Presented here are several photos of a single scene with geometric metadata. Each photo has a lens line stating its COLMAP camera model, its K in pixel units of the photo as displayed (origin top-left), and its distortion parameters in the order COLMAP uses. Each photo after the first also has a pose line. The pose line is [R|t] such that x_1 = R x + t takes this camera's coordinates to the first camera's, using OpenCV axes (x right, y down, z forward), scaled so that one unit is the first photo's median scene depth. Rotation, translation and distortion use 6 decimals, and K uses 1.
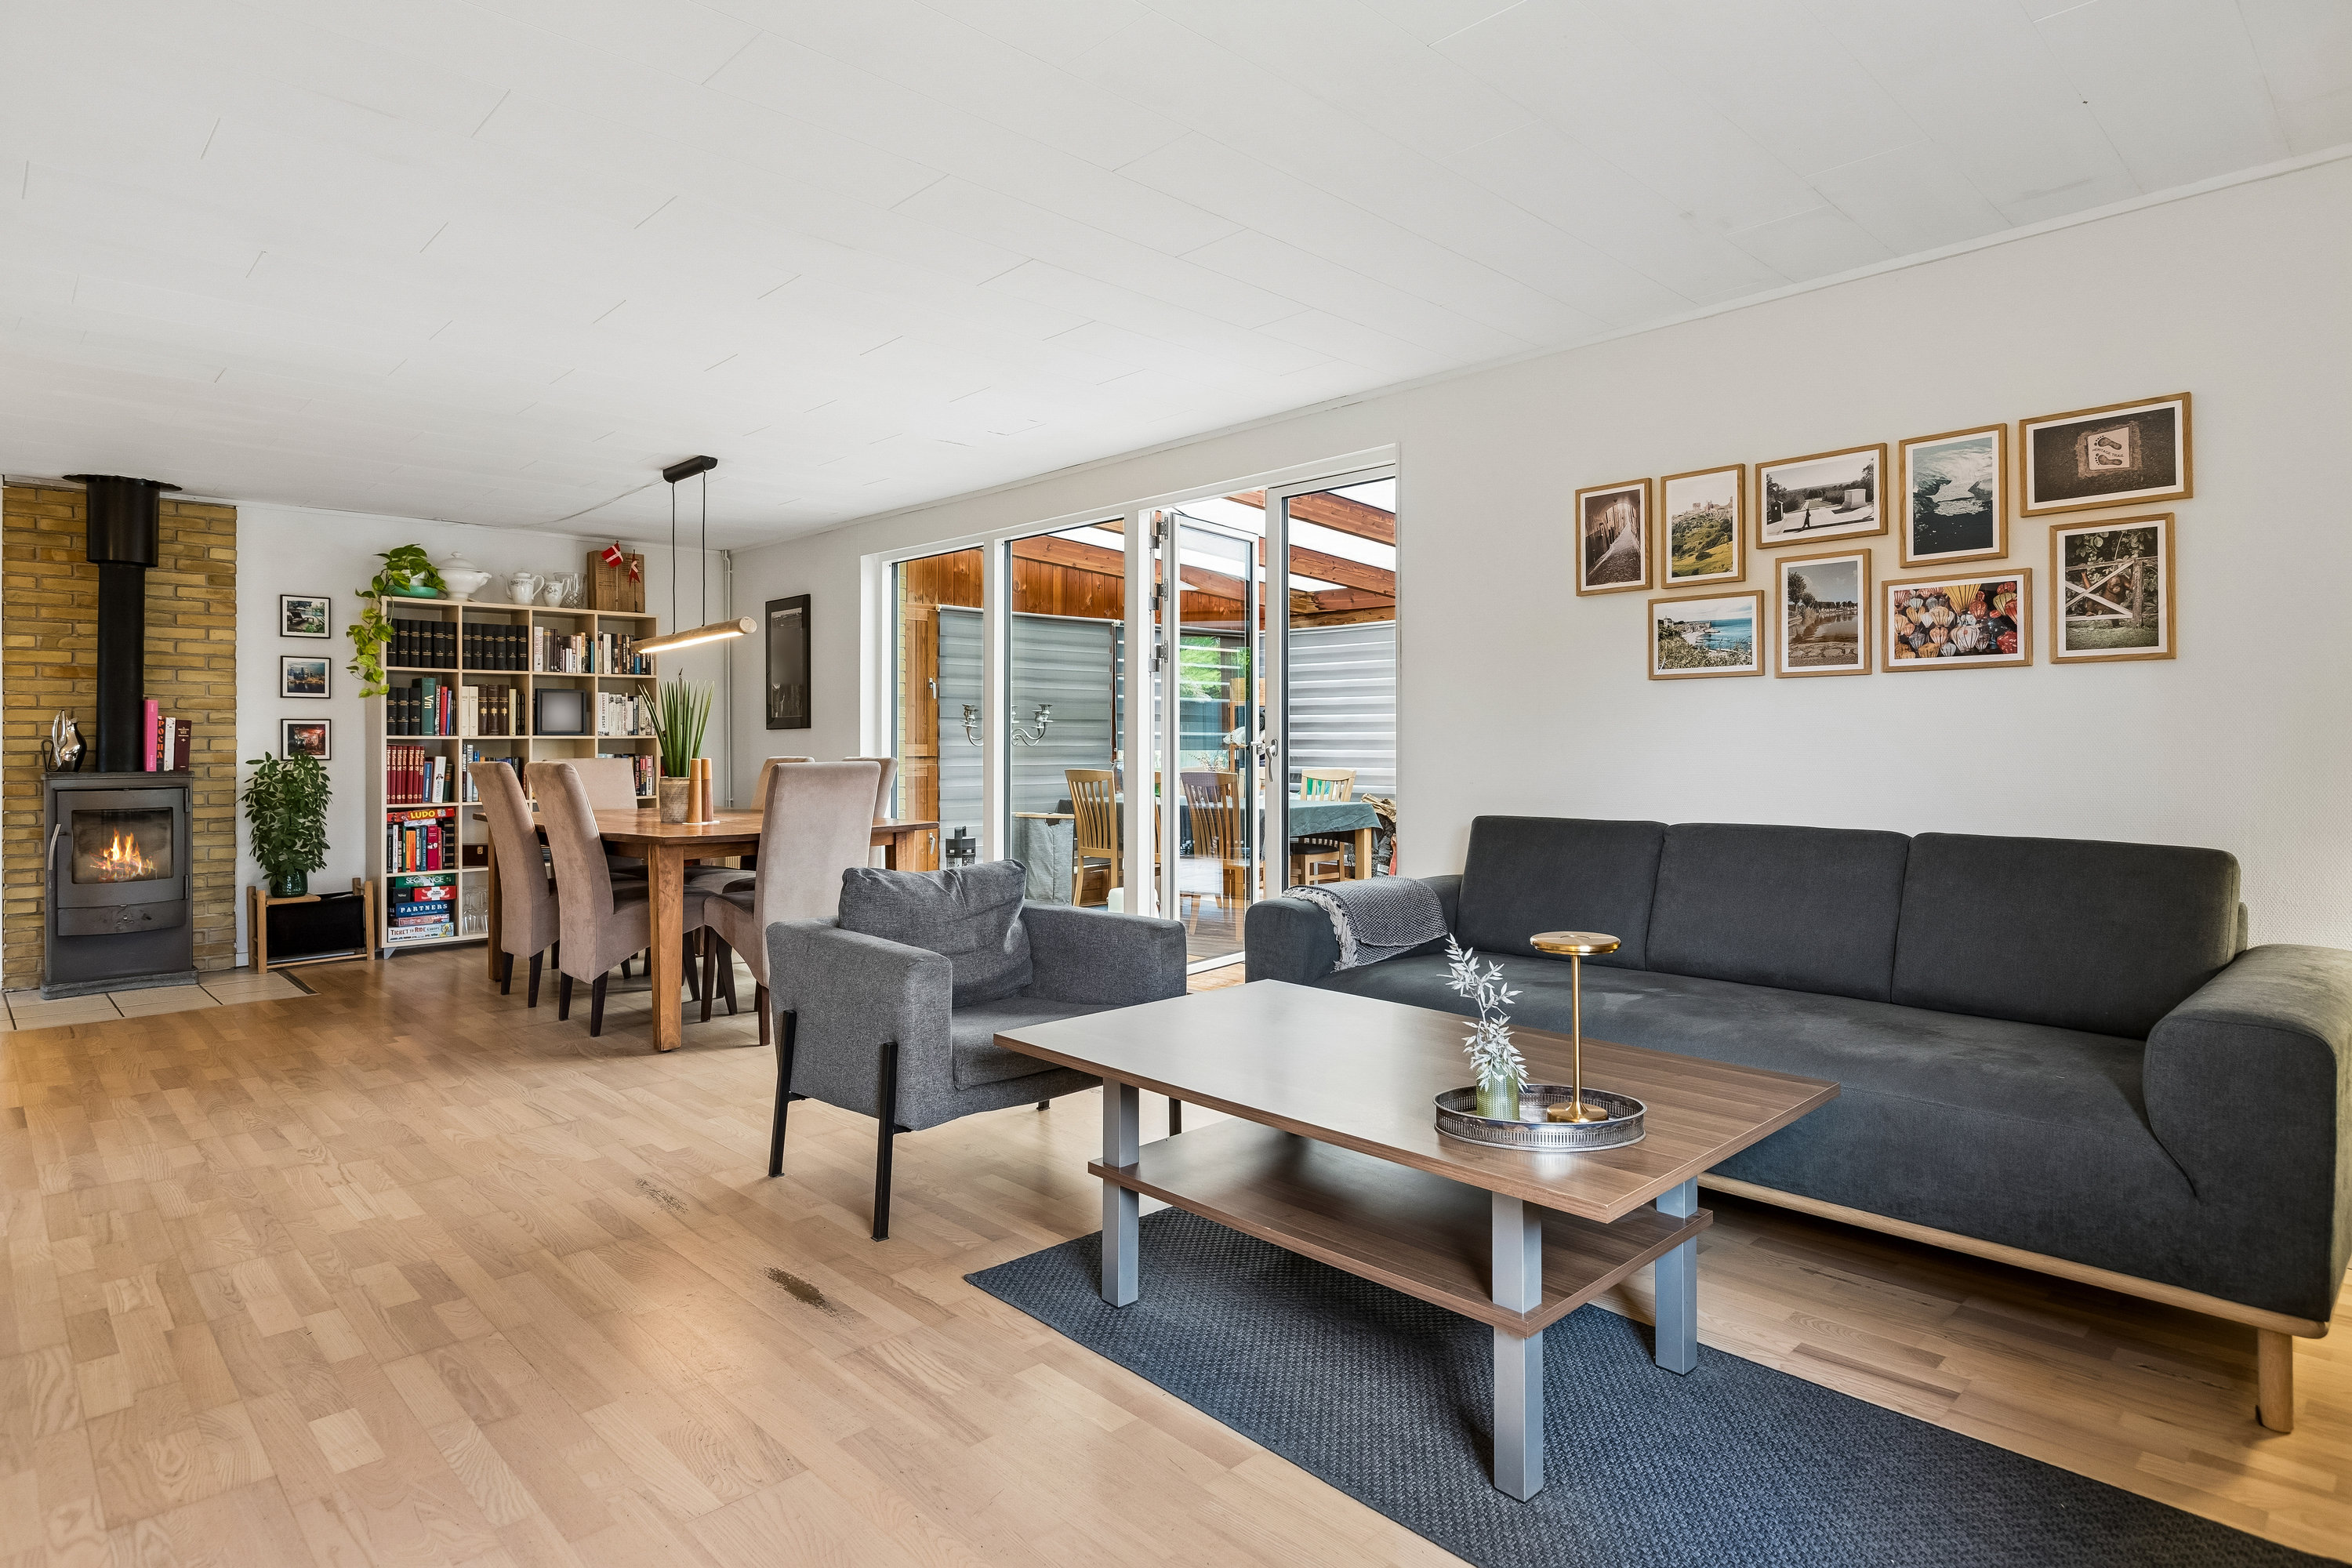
lens RADIAL K [[1263.8, 0, 1186.2], [0, 1263.8, 737.2], [0, 0, 1]] dist [0.004481, -0.003296]
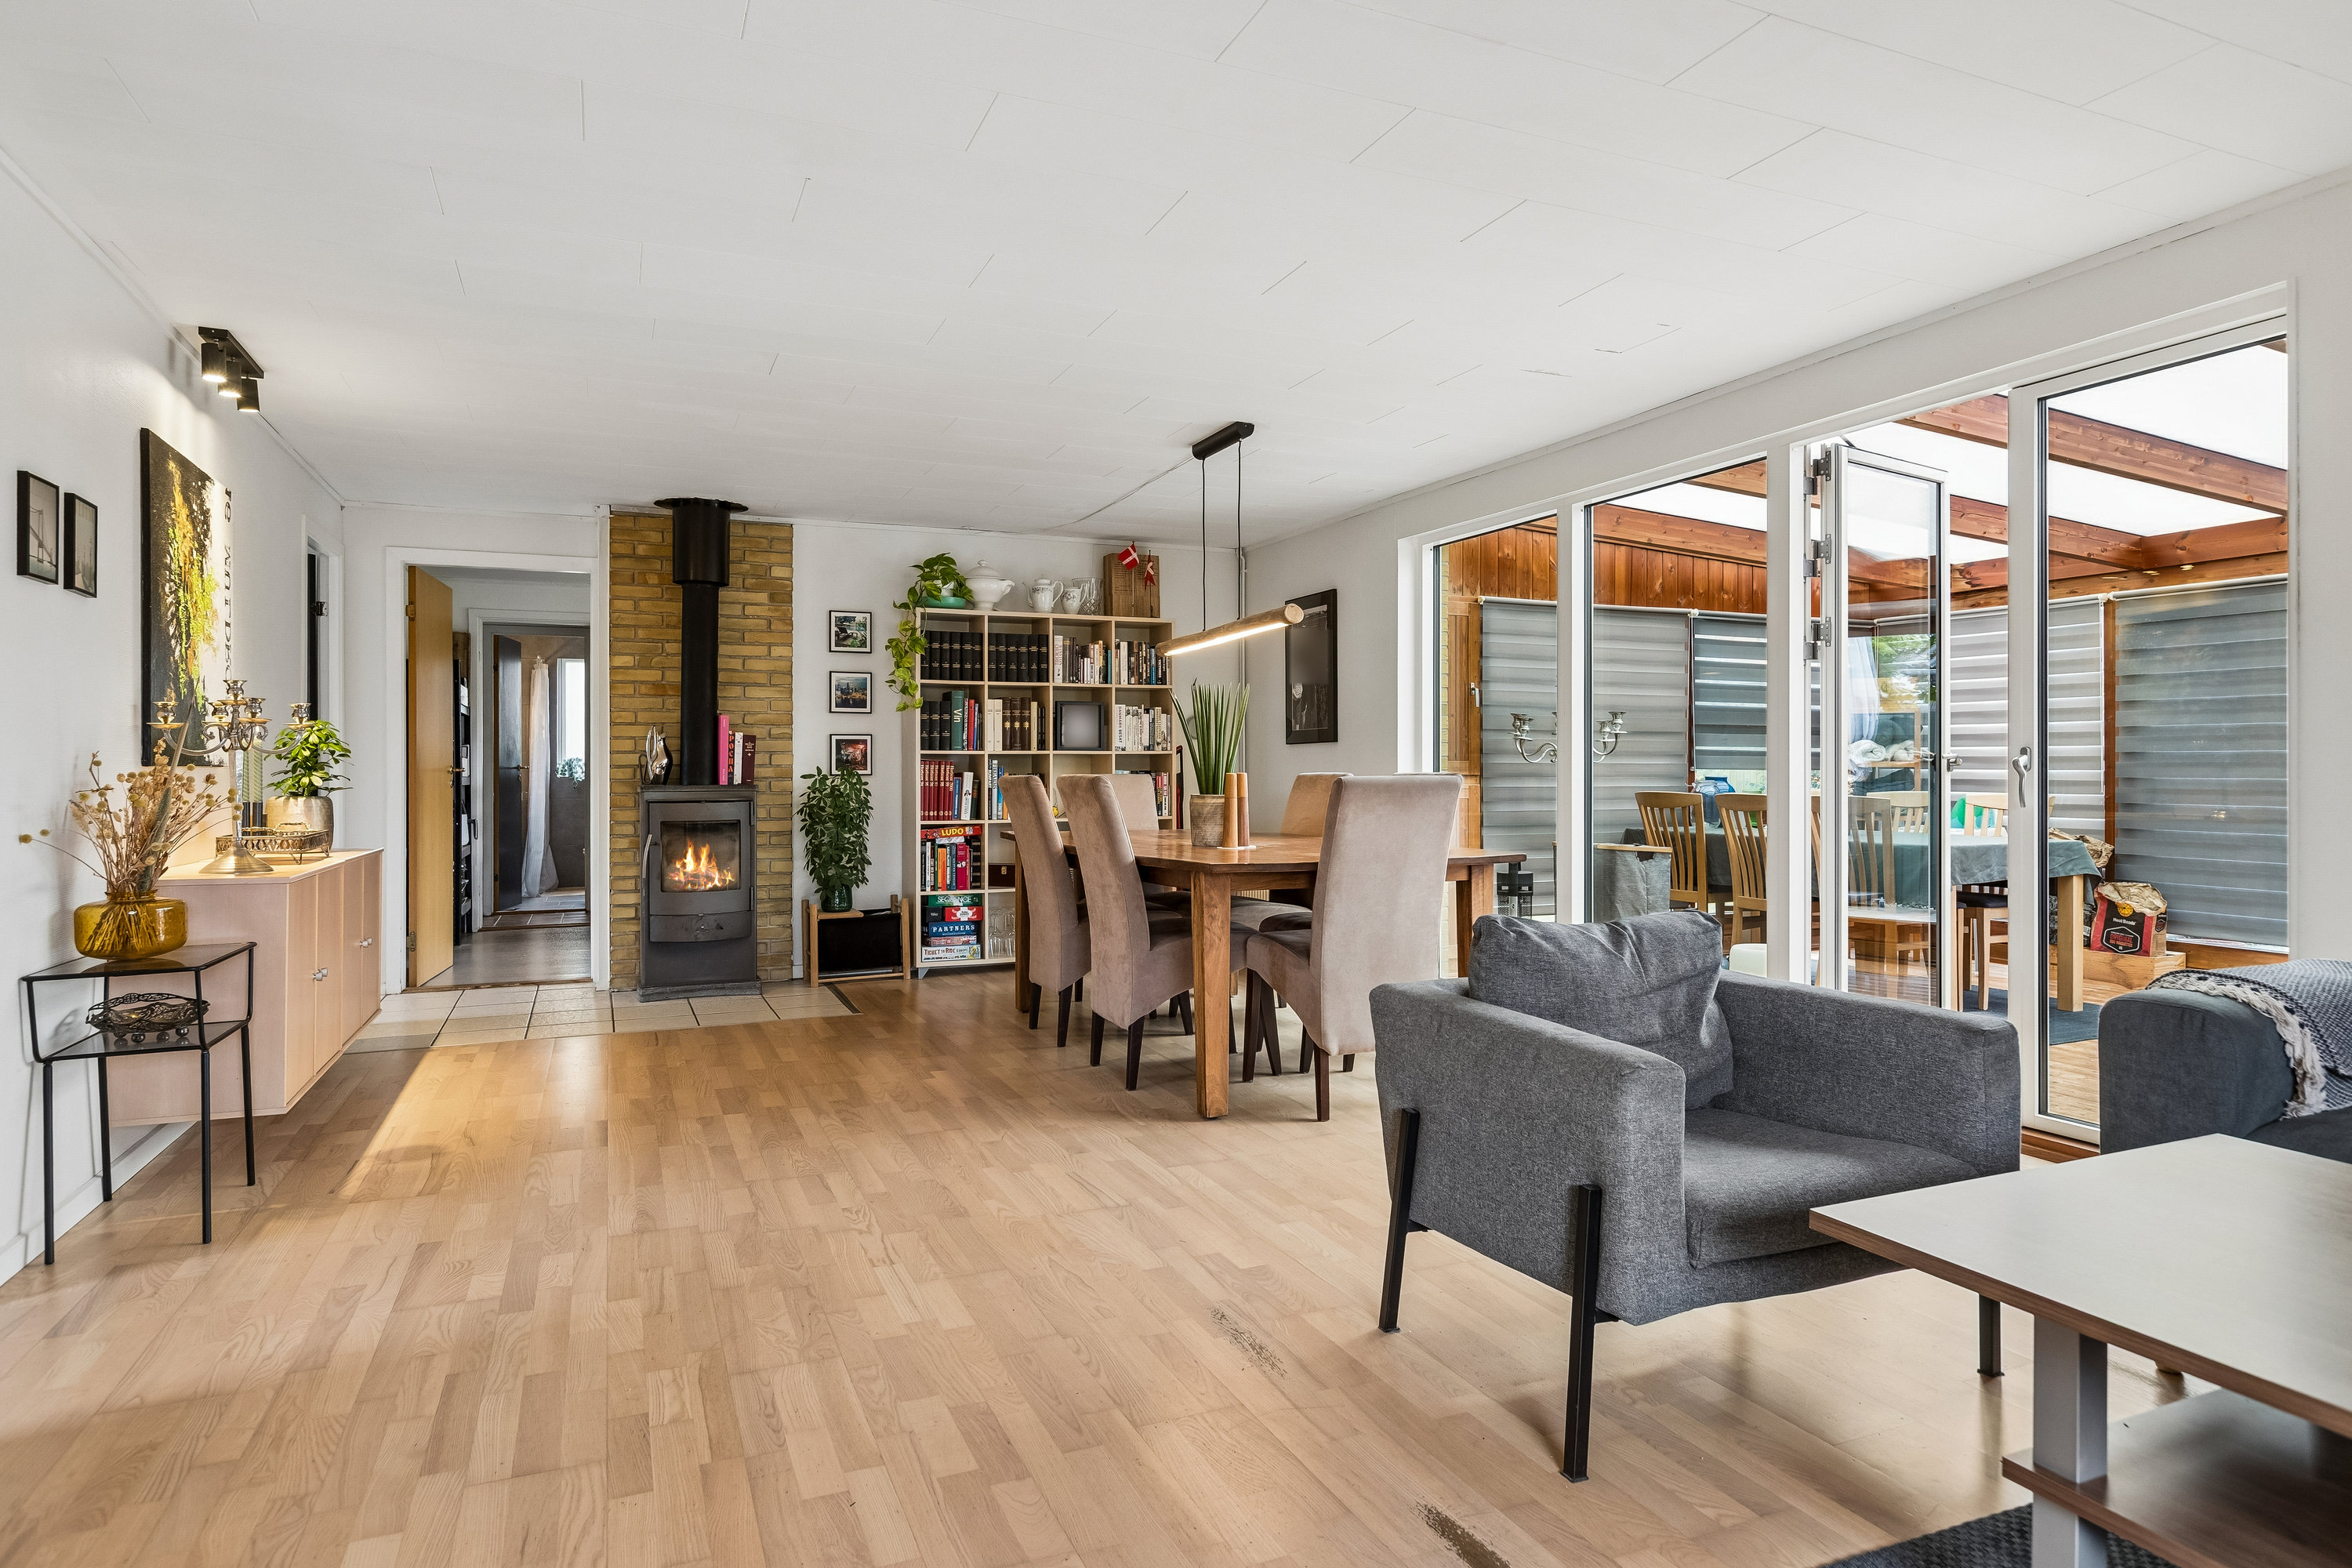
lens RADIAL K [[1323.3, 0, 1179.7], [0, 1323.3, 765.8], [0, 0, 1]] dist [-0.004703, -0.000238]
pose [[0.934207, 0.000920, -0.356730, -0.090215], [0.000020, 0.999997, 0.002632, 0.008910], [0.356732, -0.002466, 0.934204, 0.131244]]
